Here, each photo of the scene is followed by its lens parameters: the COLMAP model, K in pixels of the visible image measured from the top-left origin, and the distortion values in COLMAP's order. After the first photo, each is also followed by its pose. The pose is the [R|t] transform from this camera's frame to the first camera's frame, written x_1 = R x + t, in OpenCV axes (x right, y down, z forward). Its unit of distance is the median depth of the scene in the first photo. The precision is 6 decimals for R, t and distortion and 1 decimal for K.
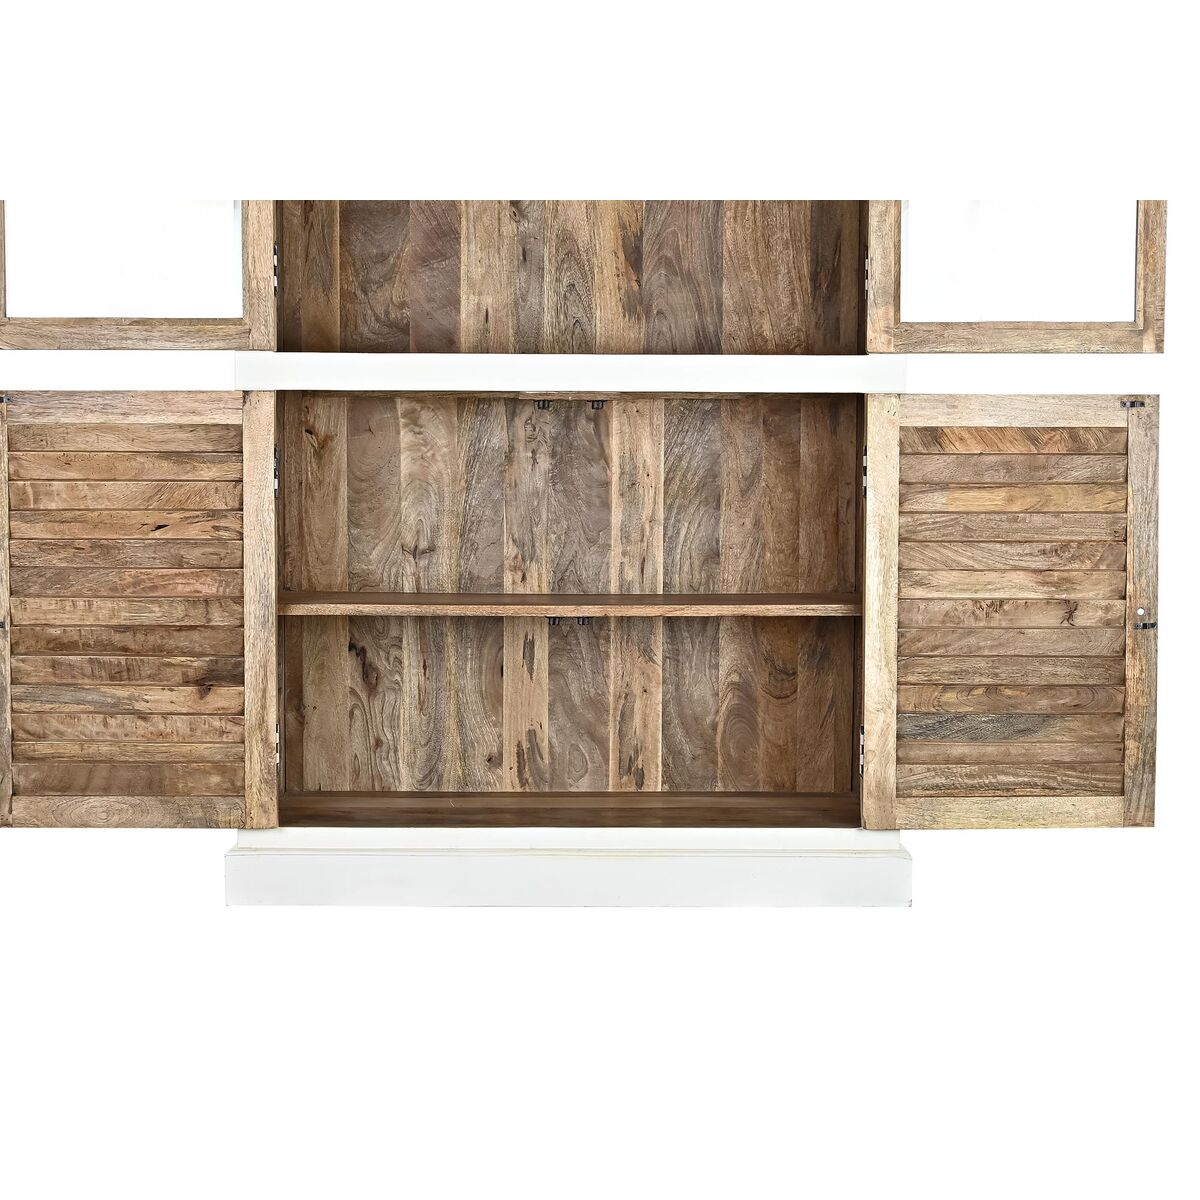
lens RADIAL K [[2241.3, 0, 596.9], [0, 2241.3, 600.4], [0, 0, 1]] dist [0.091159, 0.000000]
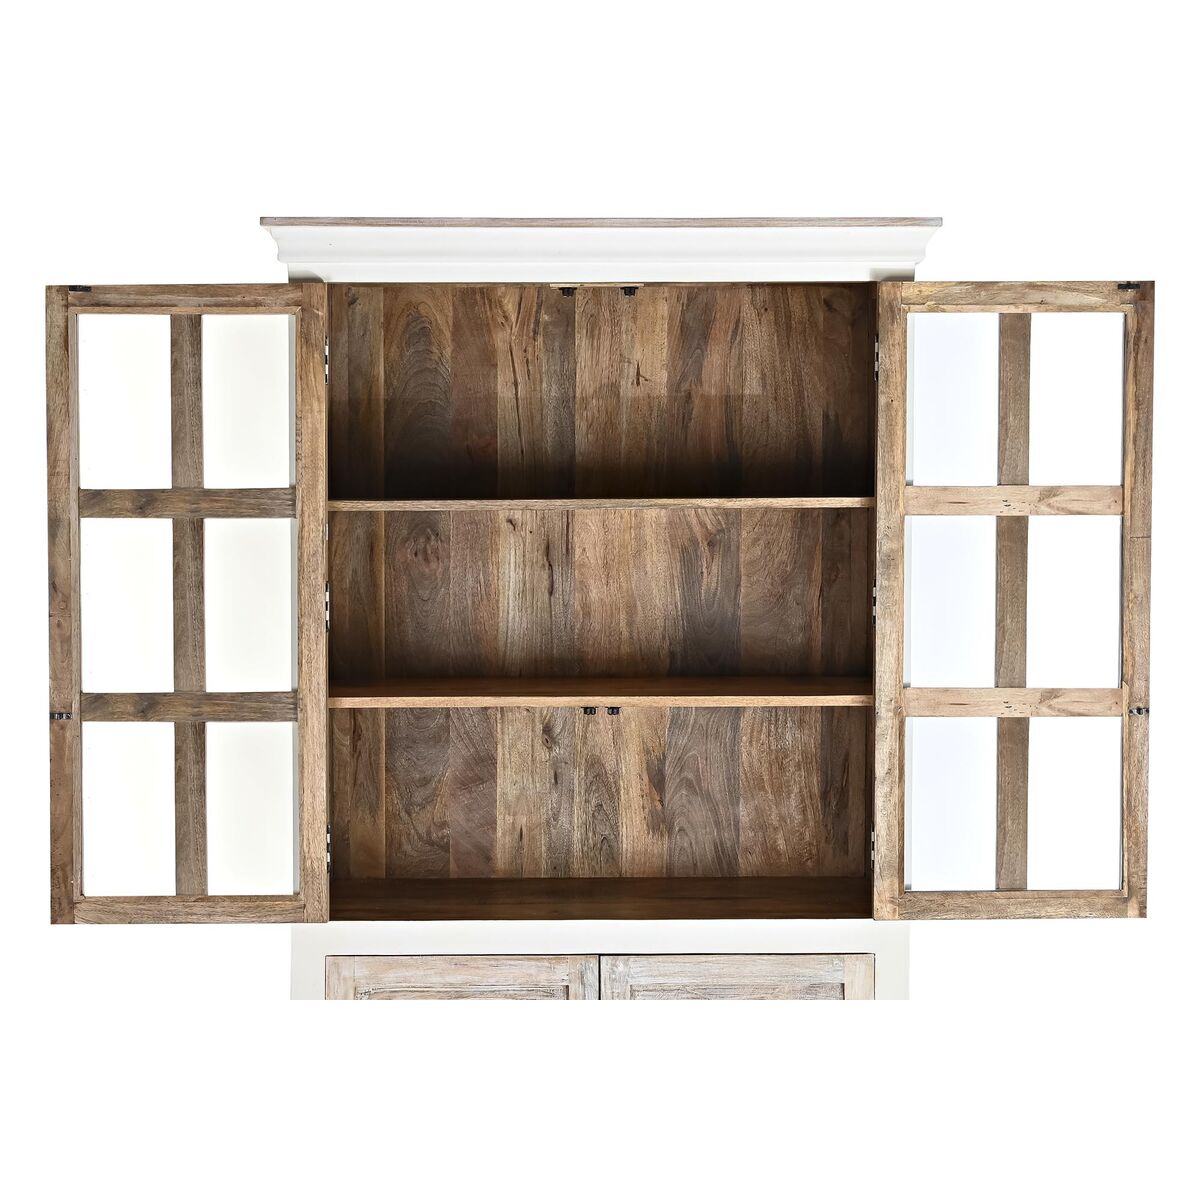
lens RADIAL K [[2158.4, 0, 602.9], [0, 2158.4, 596.9], [0, 0, 1]] dist [0.035591, 0.000000]
pose [[0.999989, -0.001892, -0.004376, -0.004965], [0.001889, 0.999998, -0.000618, -0.240563], [0.004377, 0.000610, 0.999990, -0.038571]]
